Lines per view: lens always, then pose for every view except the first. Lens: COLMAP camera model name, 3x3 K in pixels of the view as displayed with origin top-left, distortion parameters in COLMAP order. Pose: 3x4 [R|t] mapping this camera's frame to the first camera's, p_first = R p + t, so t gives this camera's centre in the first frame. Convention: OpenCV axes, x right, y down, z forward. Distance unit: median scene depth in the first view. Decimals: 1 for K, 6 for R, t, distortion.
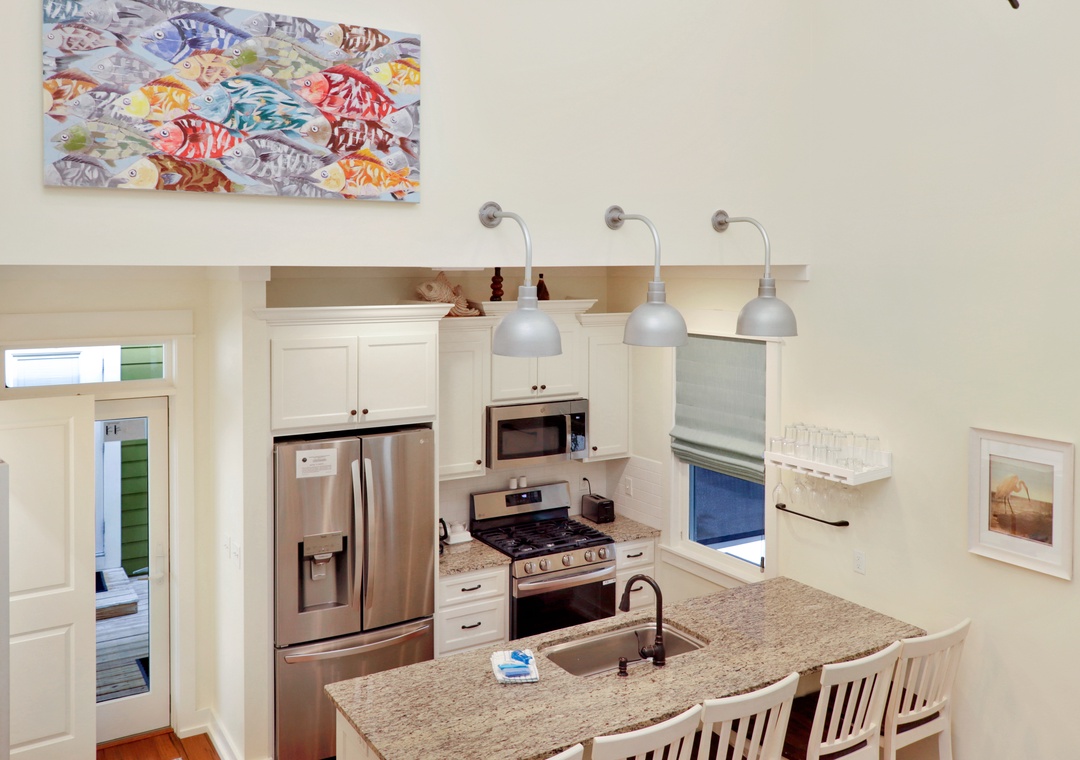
lens RADIAL K [[949.0, 0, 544.4], [0, 949.0, 286.7], [0, 0, 1]] dist [0.015953, -0.017870]
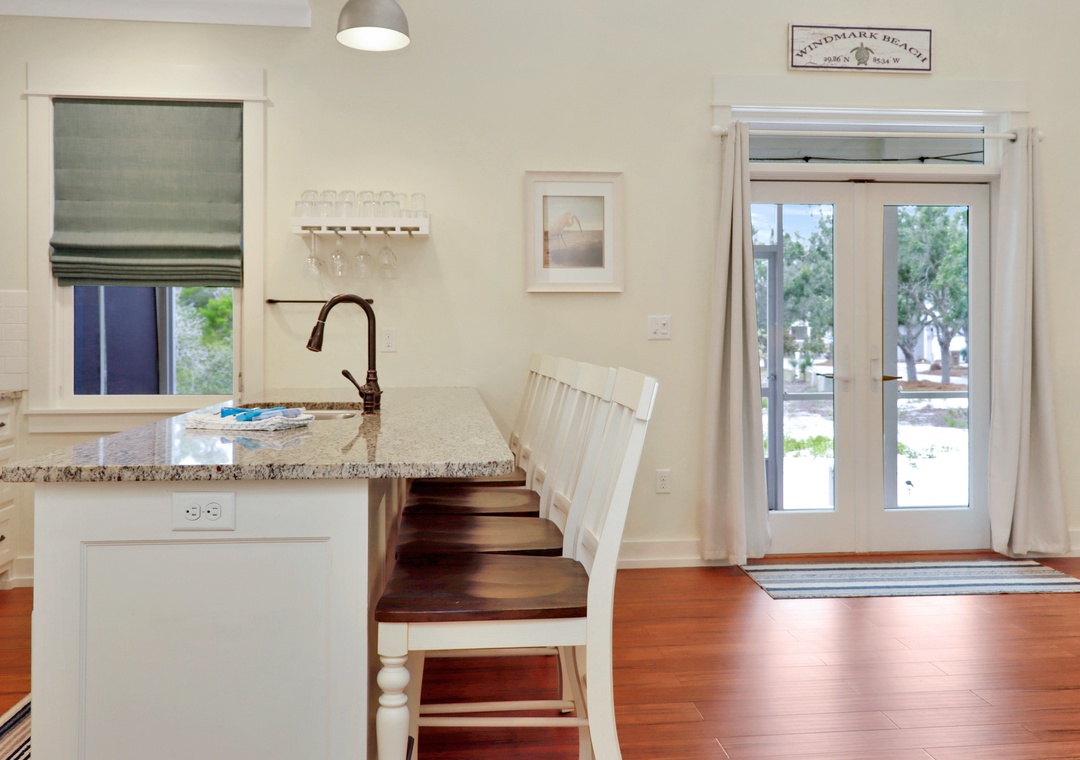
lens RADIAL K [[949.0, 0, 550.0], [0, 949.0, 335.2], [0, 0, 1]] dist [0.015953, -0.017870]
pose [[0.441961, -0.000822, 0.897034, -0.457142], [0.018546, 0.999794, -0.008222, 0.326762], [-0.896843, 0.020270, 0.441885, 0.509058]]
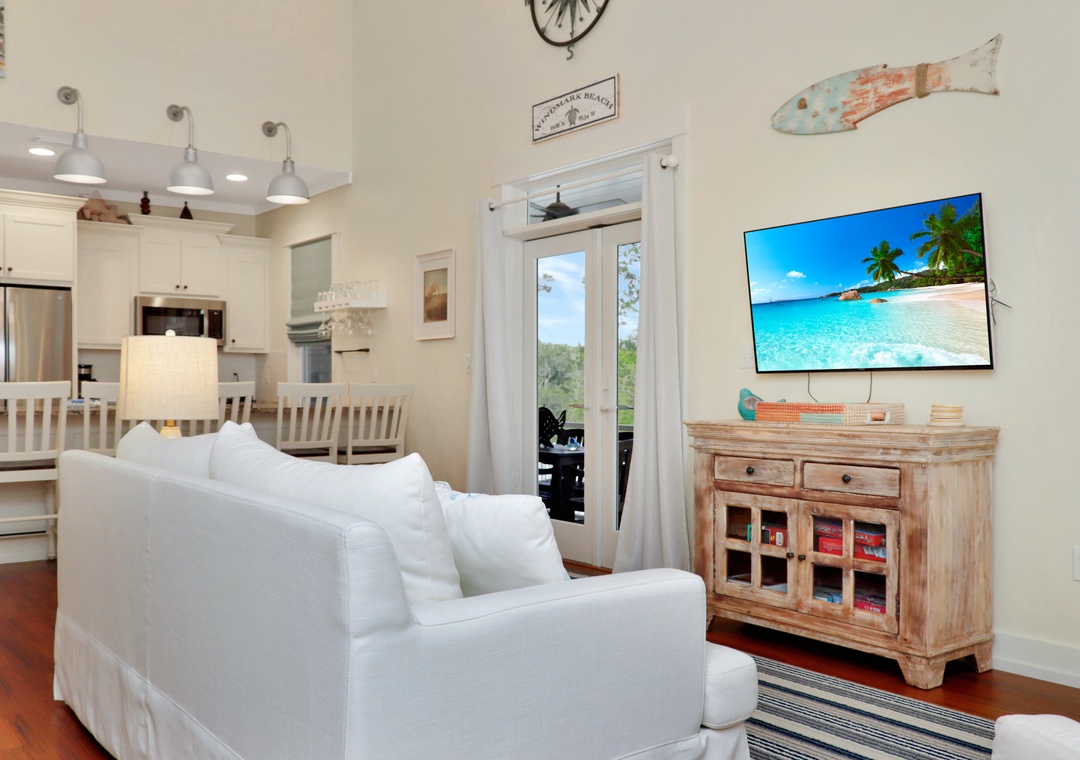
lens RADIAL K [[984.0, 0, 542.3], [0, 984.0, 395.1], [0, 0, 1]] dist [0.014059, 0.000000]
pose [[0.993871, -0.001446, 0.110537, 0.462303], [0.002496, 0.999953, -0.009362, 0.370090], [-0.110519, 0.009581, 0.993828, -0.538115]]
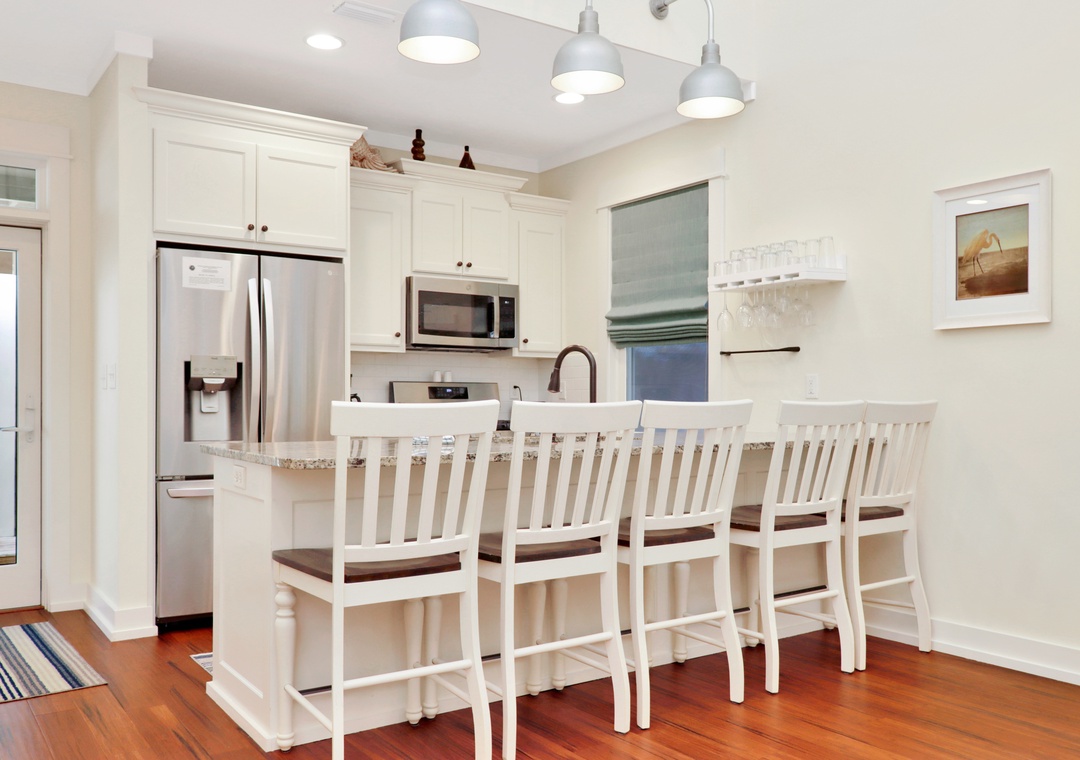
lens RADIAL K [[949.0, 0, 533.1], [0, 949.0, 390.4], [0, 0, 1]] dist [0.015953, -0.017870]
pose [[0.998752, -0.000793, 0.049937, 0.020605], [0.002299, 0.999544, -0.030106, 0.353474], [-0.049891, 0.030183, 0.998298, 0.118150]]
